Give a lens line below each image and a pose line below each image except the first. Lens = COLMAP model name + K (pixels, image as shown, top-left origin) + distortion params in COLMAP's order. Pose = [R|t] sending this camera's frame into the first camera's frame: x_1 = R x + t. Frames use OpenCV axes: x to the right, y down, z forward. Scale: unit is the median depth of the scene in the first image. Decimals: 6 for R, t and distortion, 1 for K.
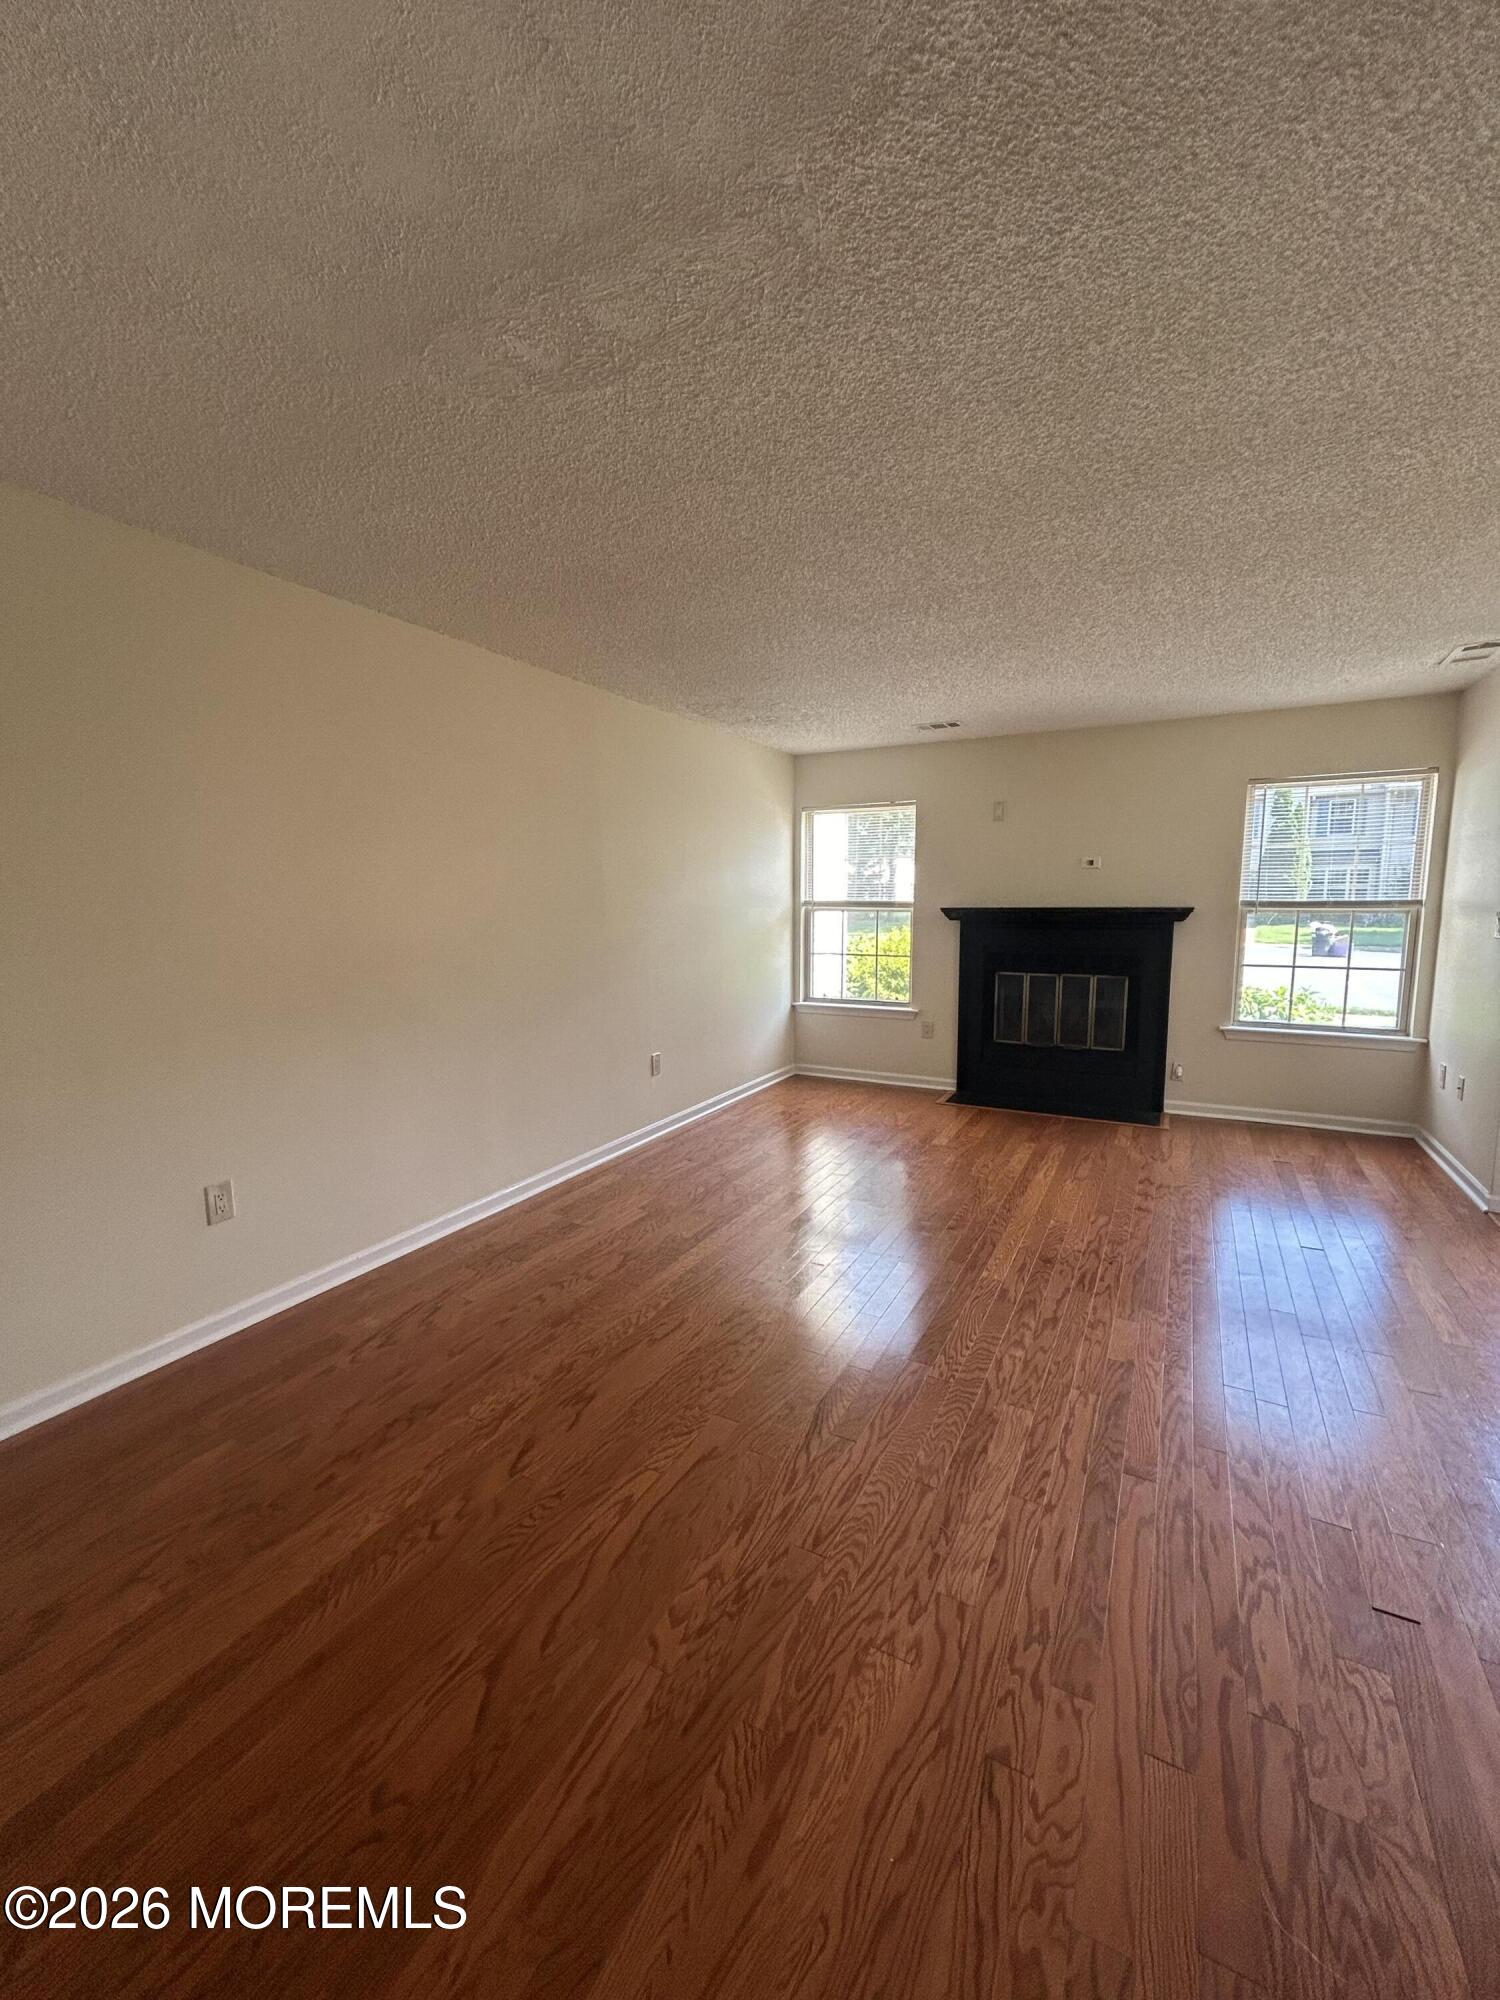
lens RADIAL K [[811.0, 0, 737.2], [0, 811.0, 1002.7], [0, 0, 1]] dist [-0.001057, 0.002706]
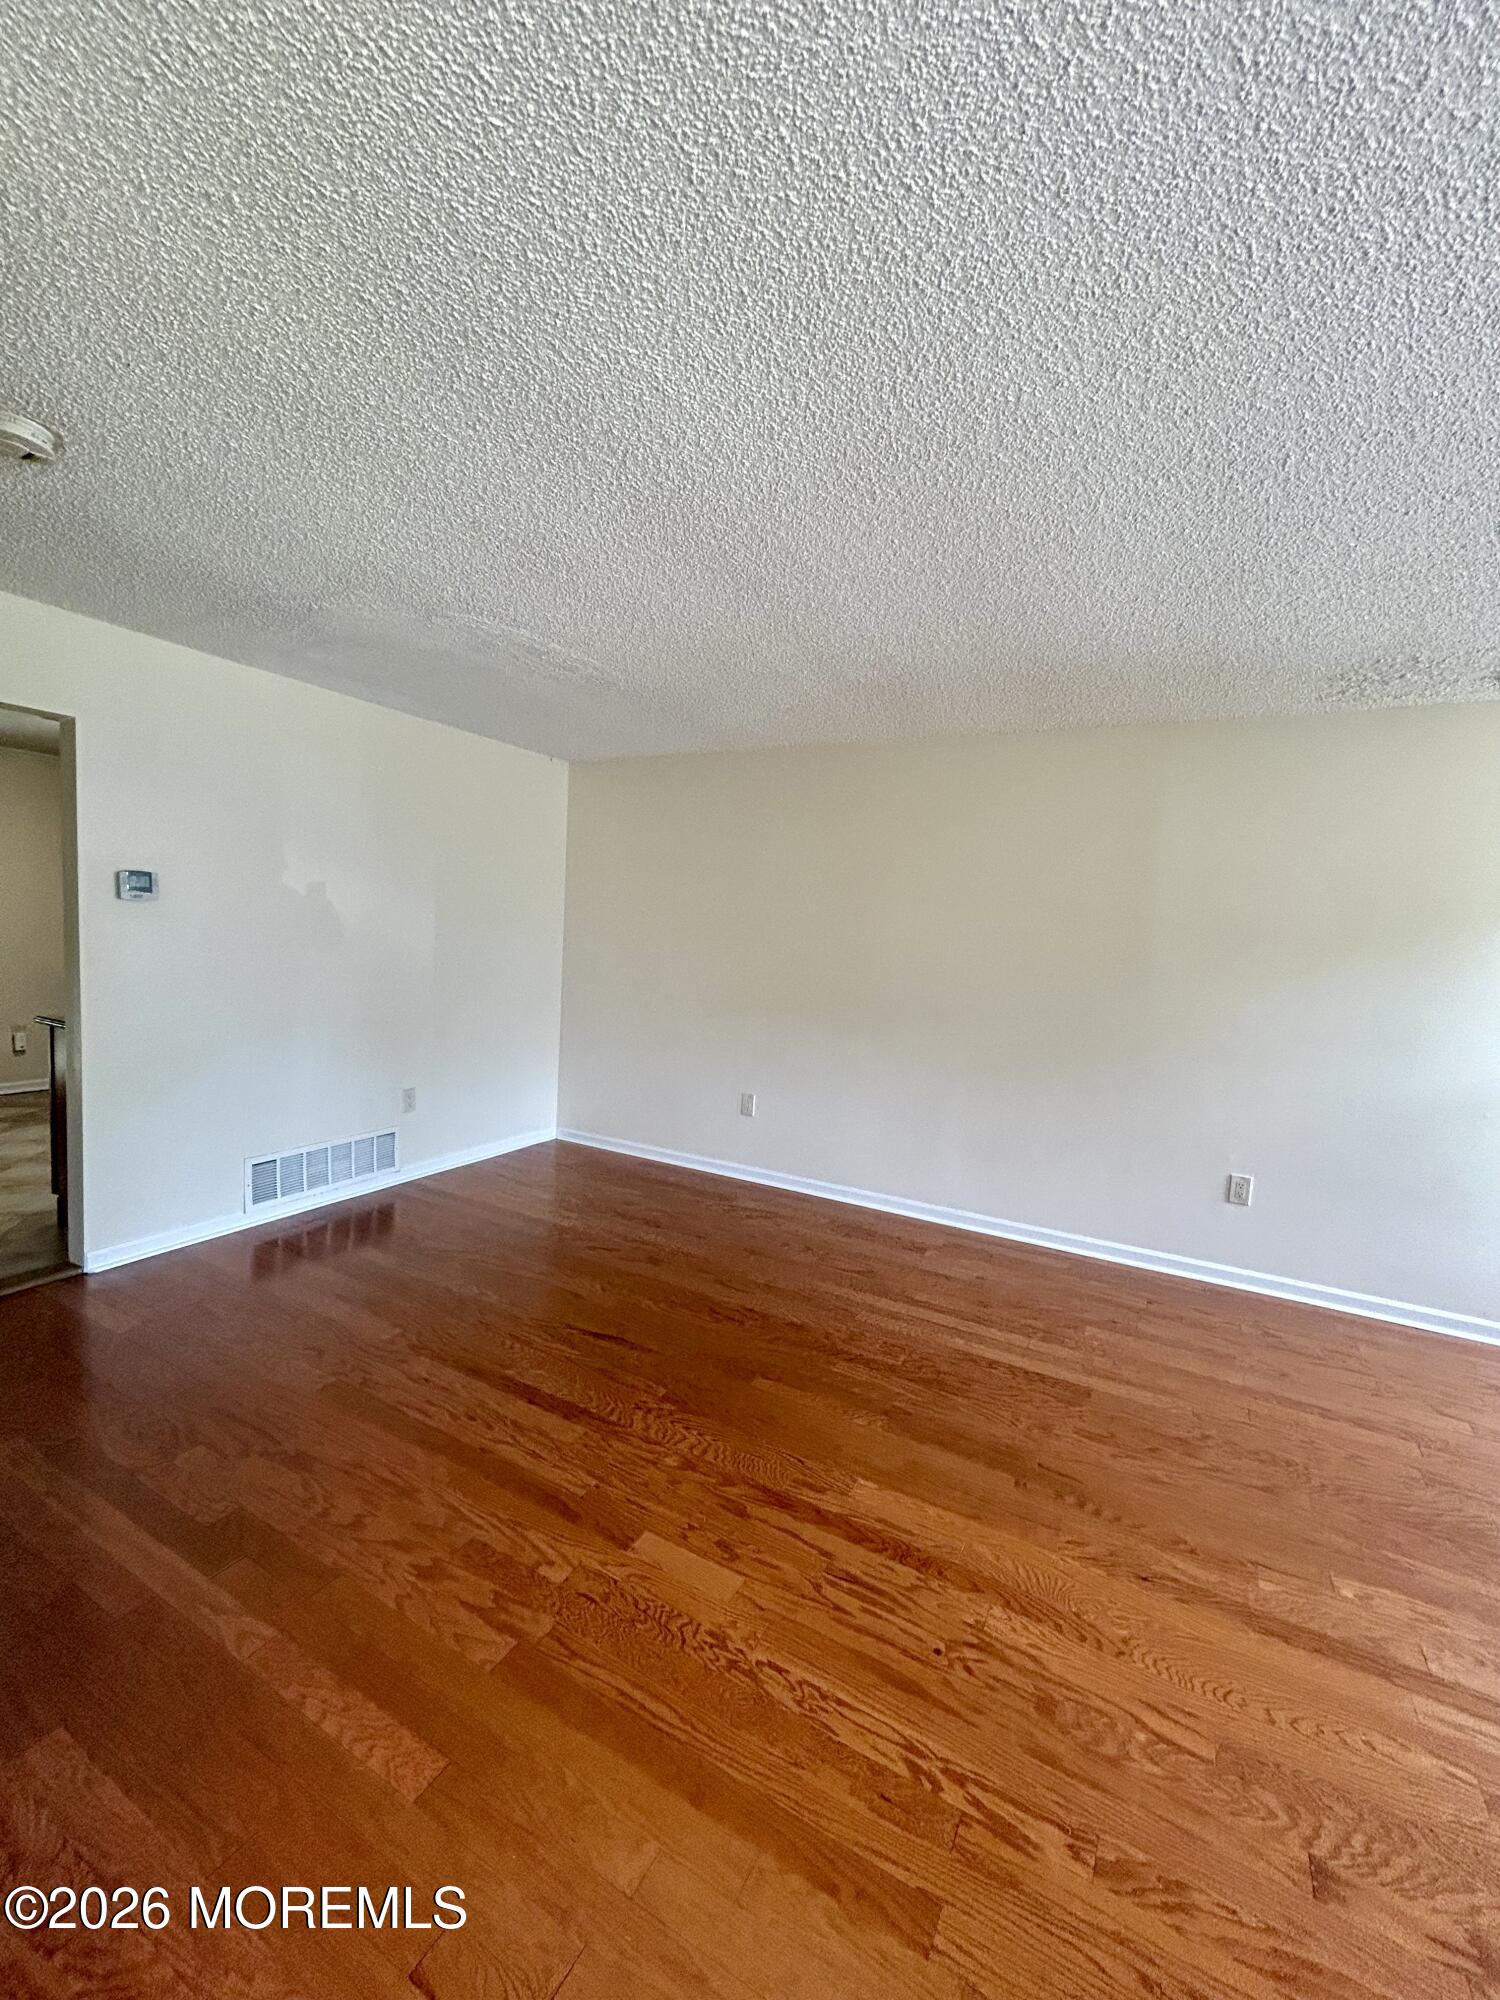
lens RADIAL K [[811.0, 0, 760.4], [0, 811.0, 999.5], [0, 0, 1]] dist [-0.001057, 0.002706]
pose [[0.008302, 0.097174, -0.995233, 1.020651], [-0.180898, 0.978992, 0.094079, -0.140964], [0.983467, 0.179255, 0.025706, 0.849819]]
